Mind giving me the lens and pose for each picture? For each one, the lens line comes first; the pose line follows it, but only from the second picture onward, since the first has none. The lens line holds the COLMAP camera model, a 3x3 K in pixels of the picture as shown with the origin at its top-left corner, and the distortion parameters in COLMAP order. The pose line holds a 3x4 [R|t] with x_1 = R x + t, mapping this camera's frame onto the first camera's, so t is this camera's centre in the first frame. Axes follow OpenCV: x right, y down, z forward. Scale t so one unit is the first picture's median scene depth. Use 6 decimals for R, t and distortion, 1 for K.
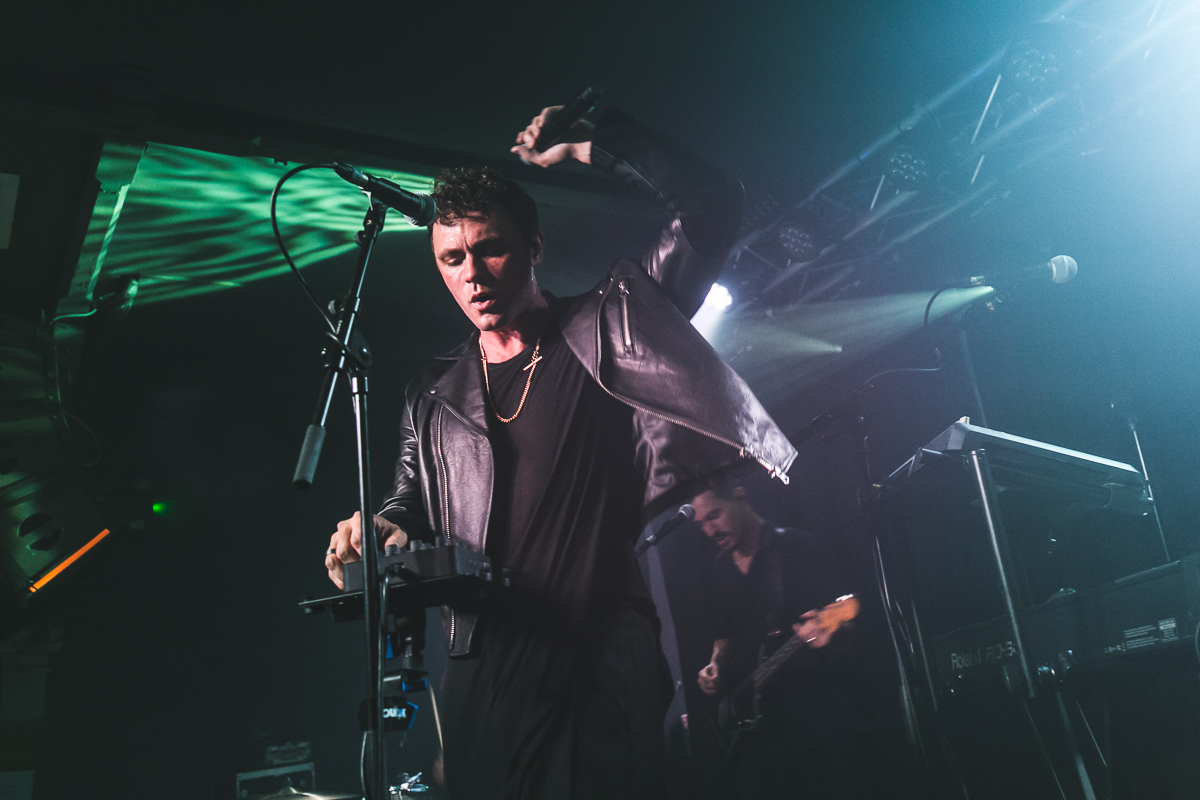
lens RADIAL K [[1151.5, 0, 602.2], [0, 1151.5, 396.6], [0, 0, 1]] dist [0.058925, 0.000000]
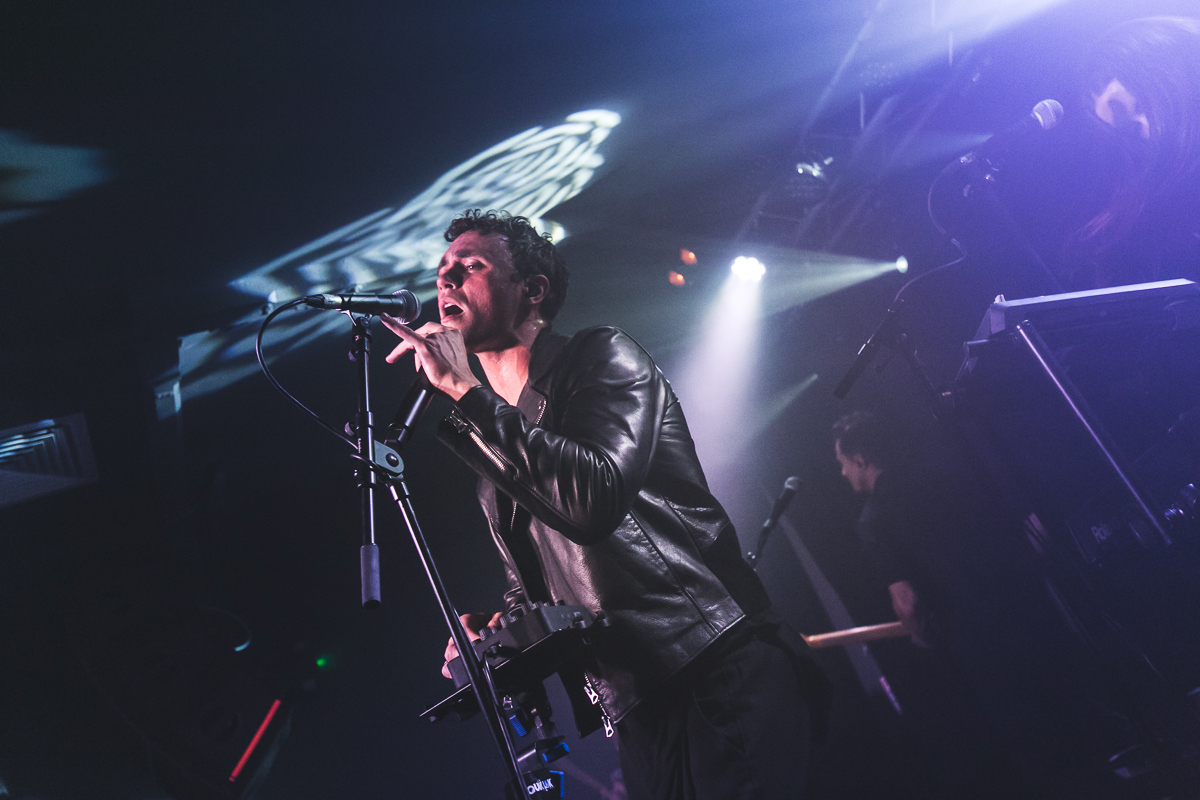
lens RADIAL K [[1151.5, 0, 599.5], [0, 1151.5, 399.8], [0, 0, 1]] dist [0.058925, 0.000000]
pose [[0.927792, -0.363611, -0.083597, 0.064527], [0.362022, 0.931550, -0.033977, 0.012843], [0.090229, 0.001260, 0.995920, 0.007048]]
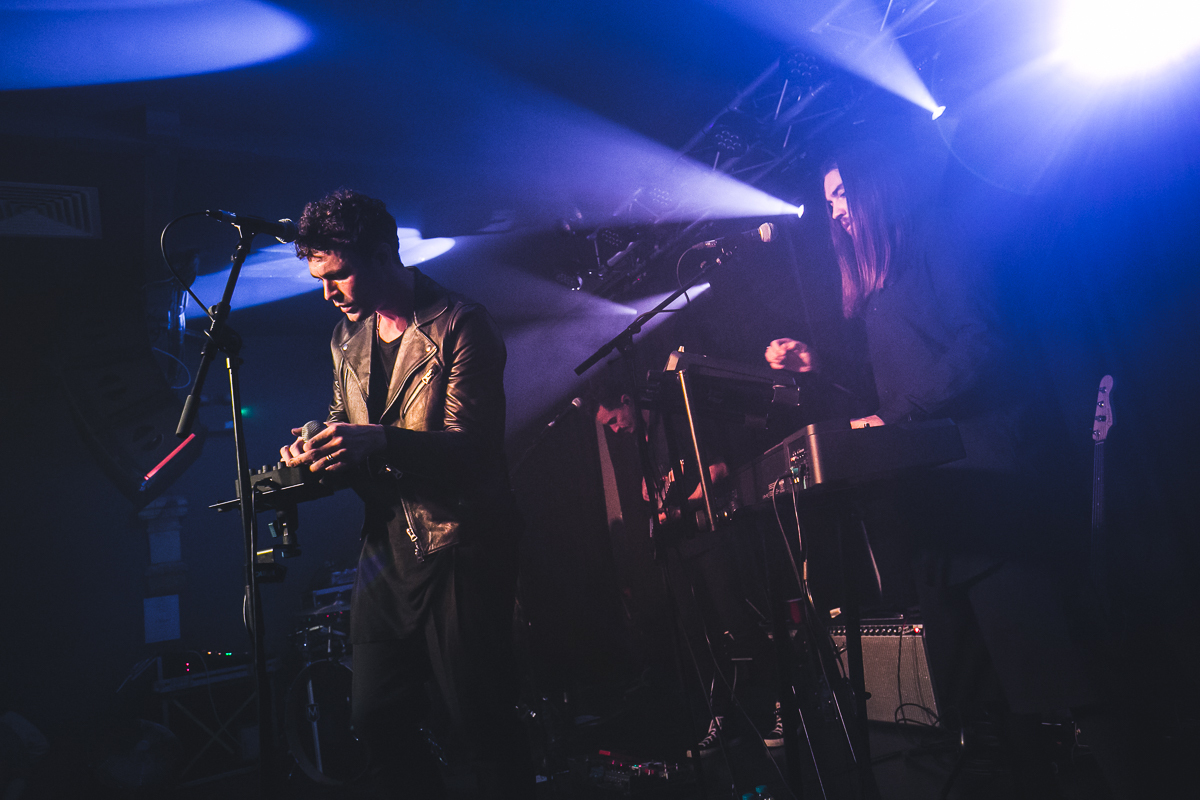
lens RADIAL K [[859.4, 0, 608.9], [0, 859.4, 405.4], [0, 0, 1]] dist [0.002970, -0.000609]
pose [[0.997996, -0.062349, -0.010798, 0.276135], [0.063217, 0.989881, 0.127039, -0.063378], [0.002768, -0.127467, 0.991839, -0.111497]]
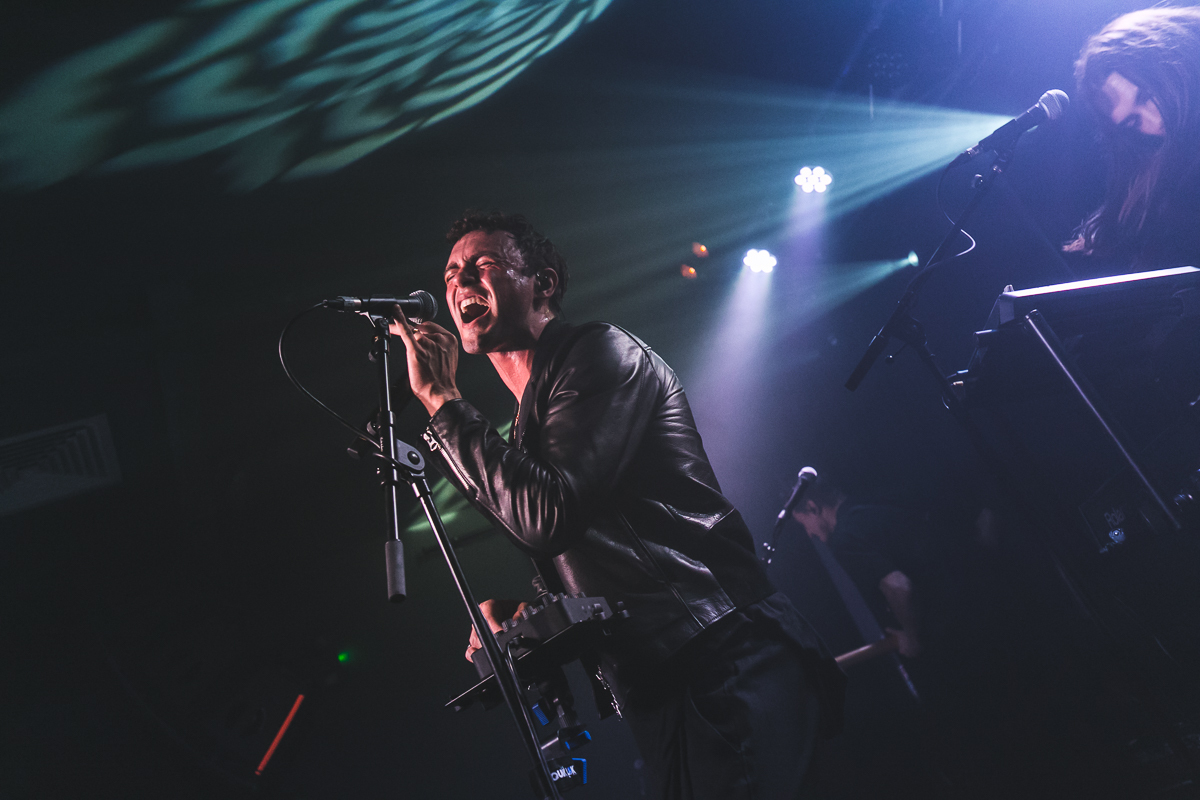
lens RADIAL K [[1151.5, 0, 597.2], [0, 1151.5, 402.1], [0, 0, 1]] dist [0.058925, 0.000000]
pose [[0.920563, -0.377736, -0.099392, 0.066022], [0.376531, 0.925874, -0.031346, 0.010048], [0.103865, -0.008569, 0.994554, -0.015070]]
